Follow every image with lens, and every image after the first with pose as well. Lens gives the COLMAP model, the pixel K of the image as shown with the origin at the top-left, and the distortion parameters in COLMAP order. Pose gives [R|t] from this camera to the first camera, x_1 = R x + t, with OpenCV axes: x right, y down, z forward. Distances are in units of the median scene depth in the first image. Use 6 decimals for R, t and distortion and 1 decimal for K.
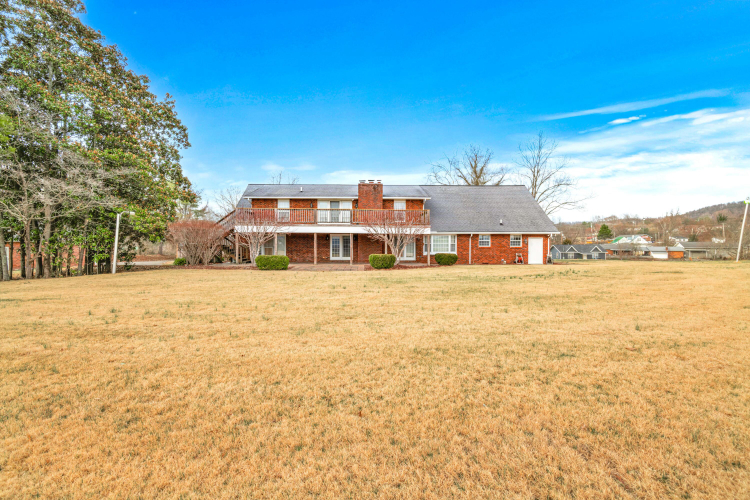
lens RADIAL K [[366.9, 0, 375.0], [0, 366.9, 250.0], [0, 0, 1]] dist [0.001648, 0.000160]
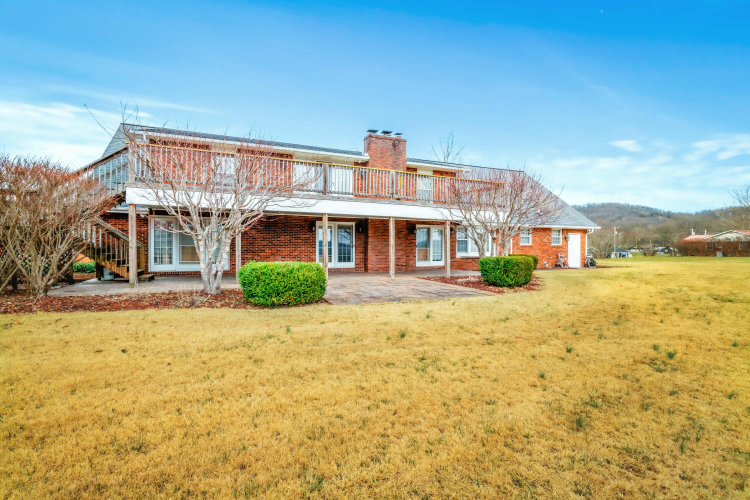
lens RADIAL K [[366.9, 0, 375.0], [0, 366.9, 250.0], [0, 0, 1]] dist [0.001648, 0.000160]
pose [[0.894517, -0.003157, 0.447023, -0.292588], [0.011880, 0.999790, -0.016711, 0.010040], [-0.446876, 0.020259, 0.894366, 0.487701]]
